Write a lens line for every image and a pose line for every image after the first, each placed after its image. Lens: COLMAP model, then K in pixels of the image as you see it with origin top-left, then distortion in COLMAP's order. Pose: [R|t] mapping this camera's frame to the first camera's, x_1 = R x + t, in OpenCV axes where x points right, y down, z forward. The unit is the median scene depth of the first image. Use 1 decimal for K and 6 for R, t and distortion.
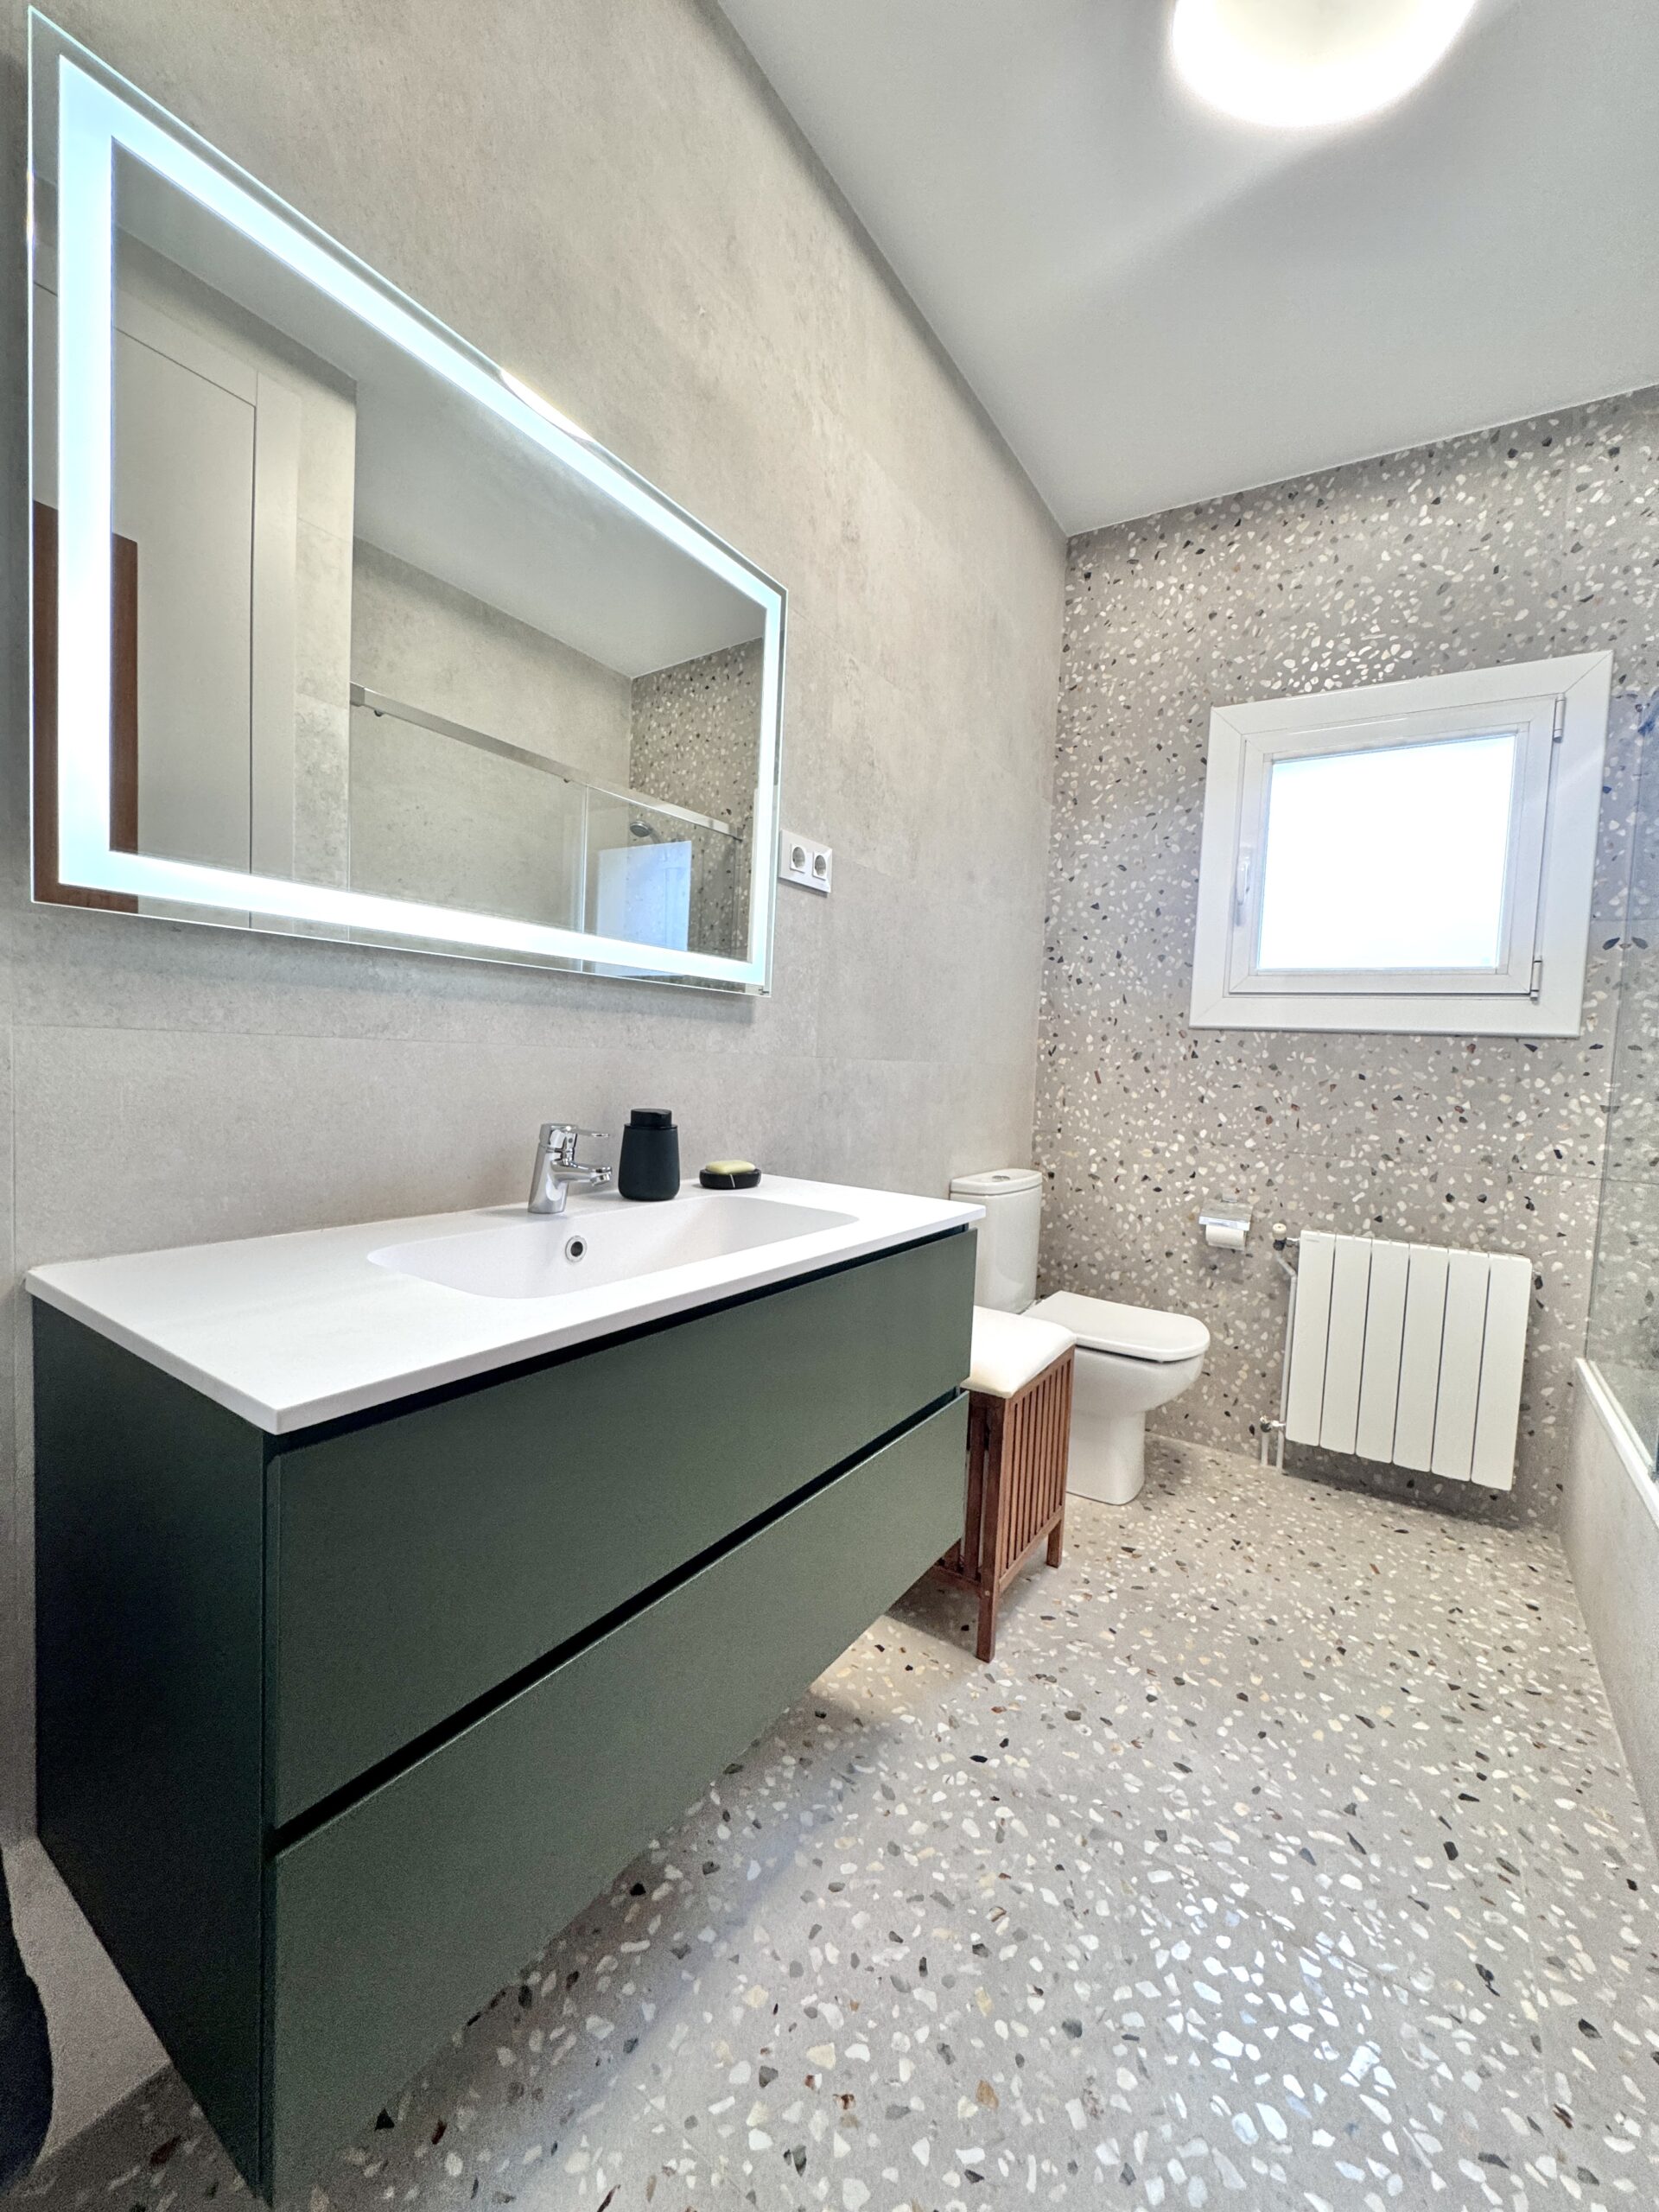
lens RADIAL K [[880.0, 0, 830.3], [0, 880.0, 1104.2], [0, 0, 1]] dist [-0.003698, 0.000790]
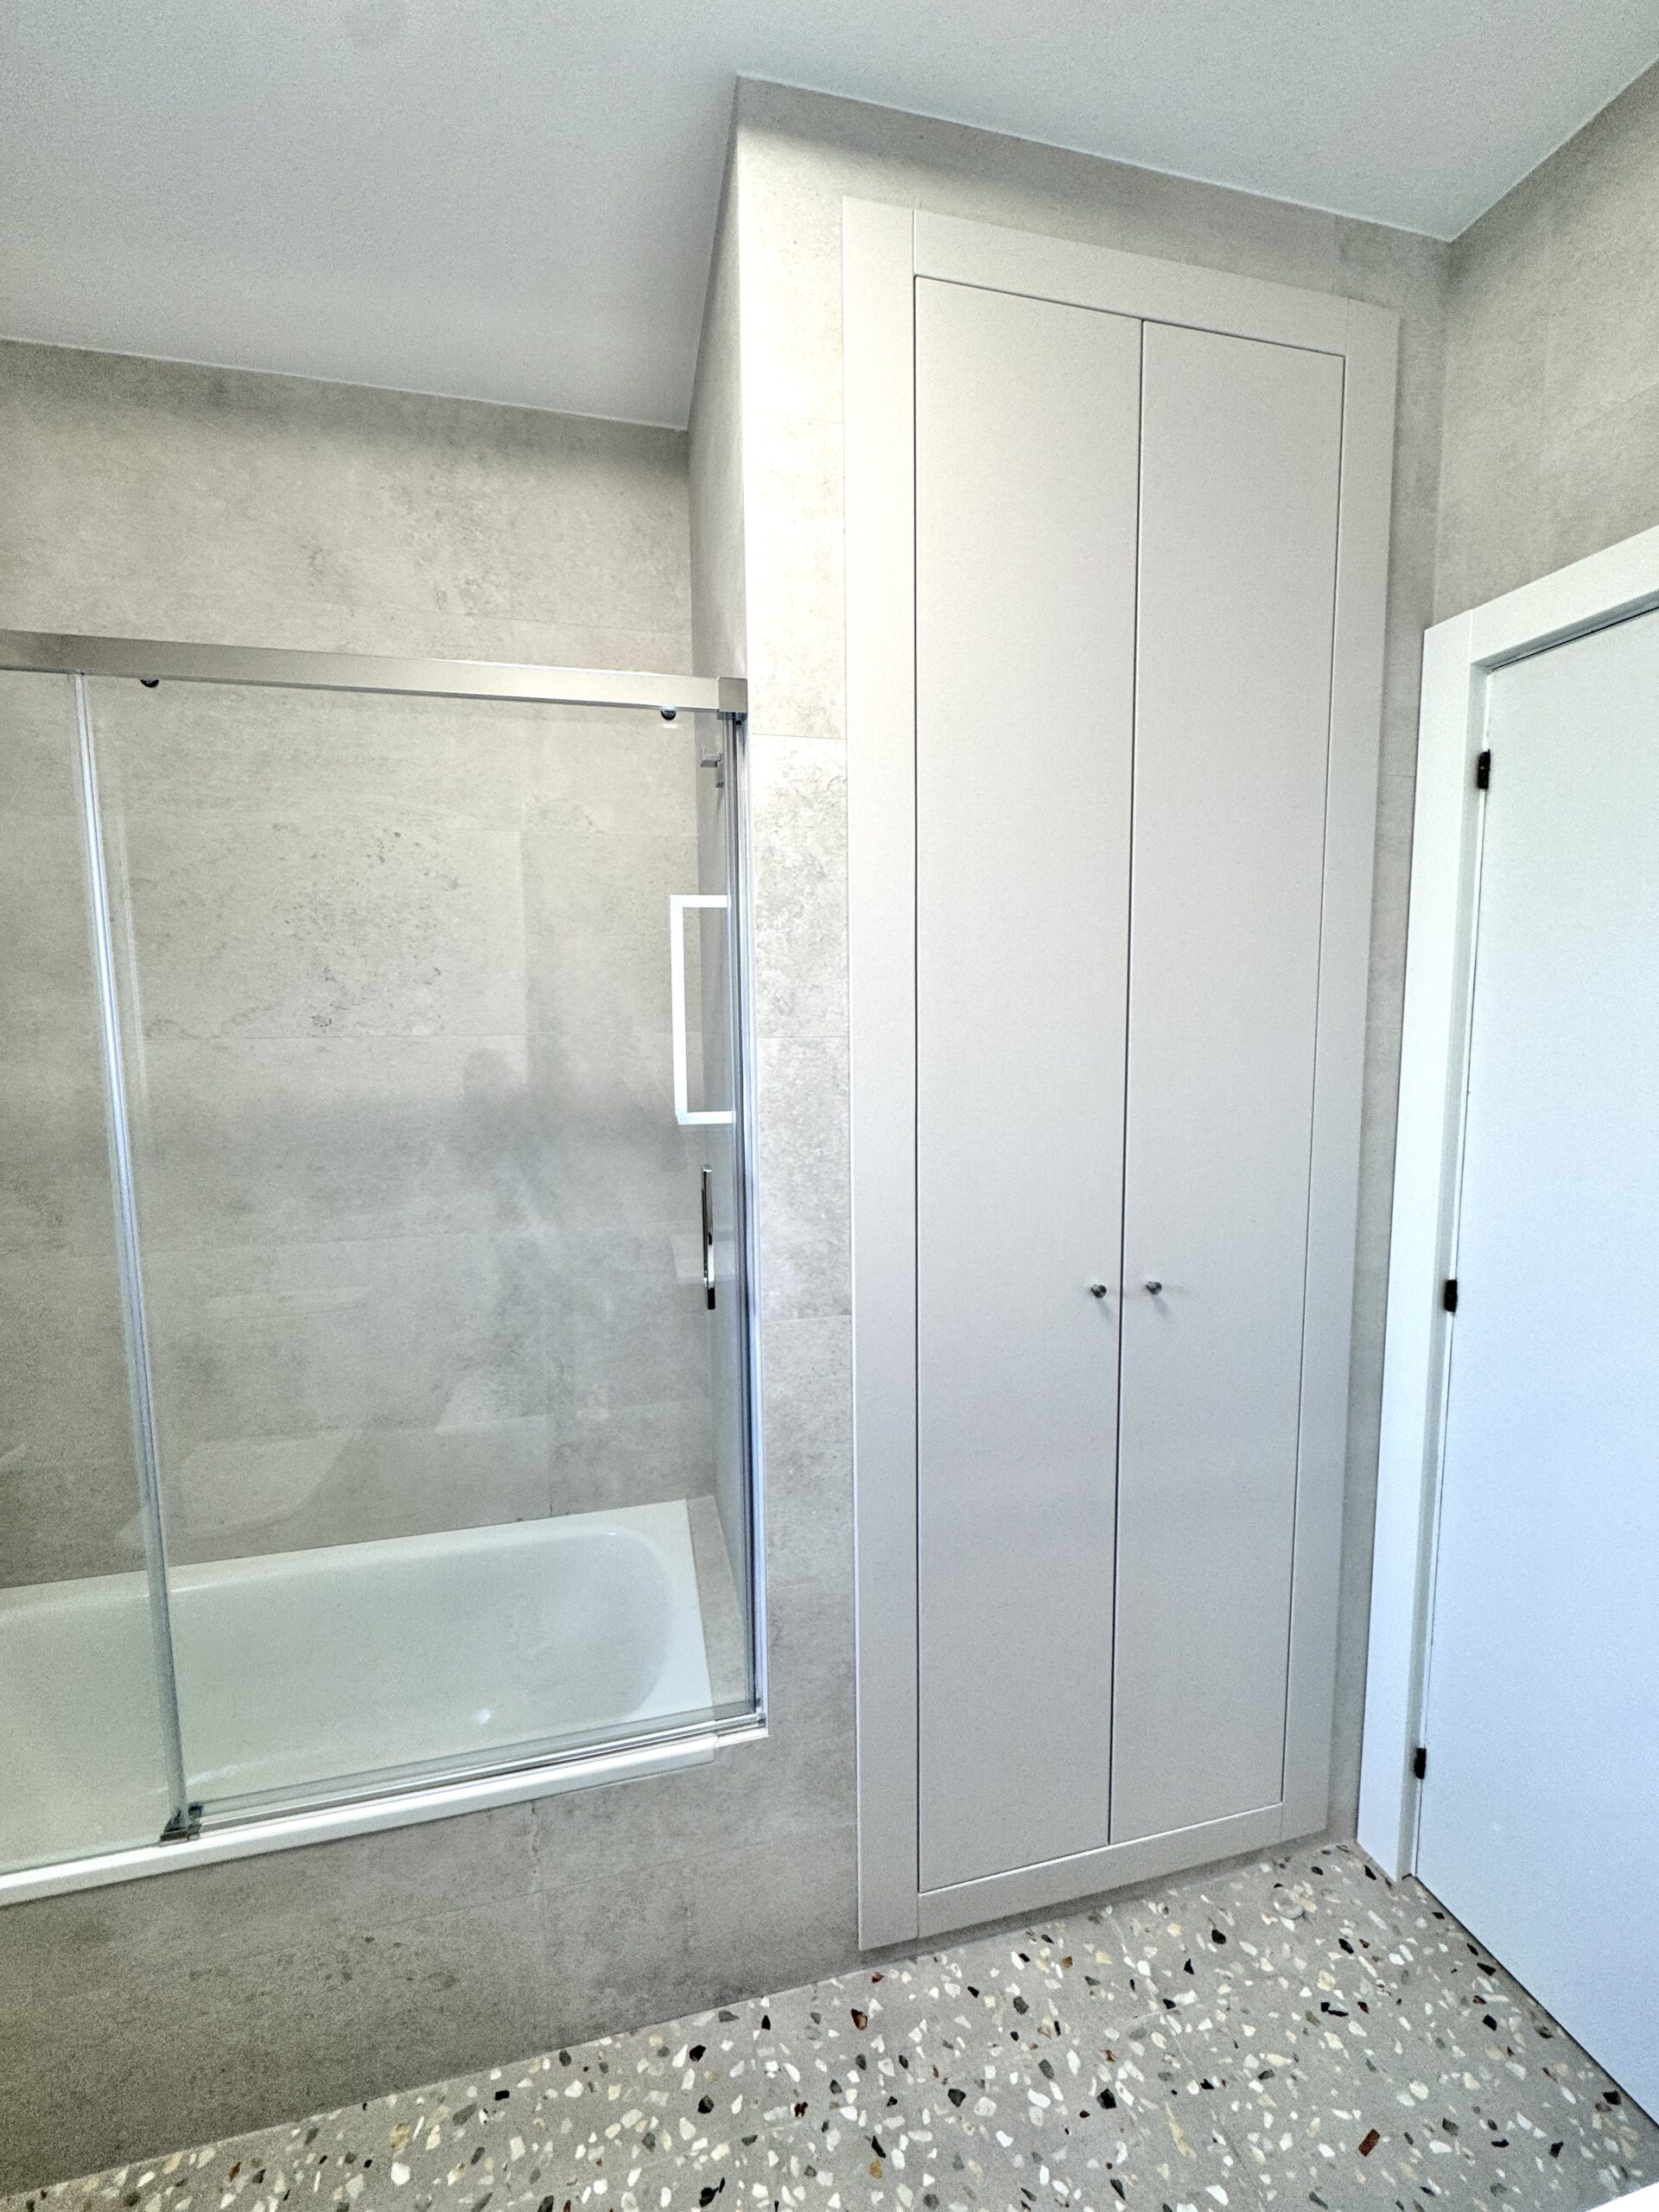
lens RADIAL K [[880.0, 0, 830.8], [0, 880.0, 1104.7], [0, 0, 1]] dist [-0.003698, 0.000790]
pose [[-0.733099, -0.106377, 0.671751, 0.045334], [0.015326, 0.984858, 0.172685, -0.319588], [-0.679949, 0.136891, -0.720368, 0.979963]]
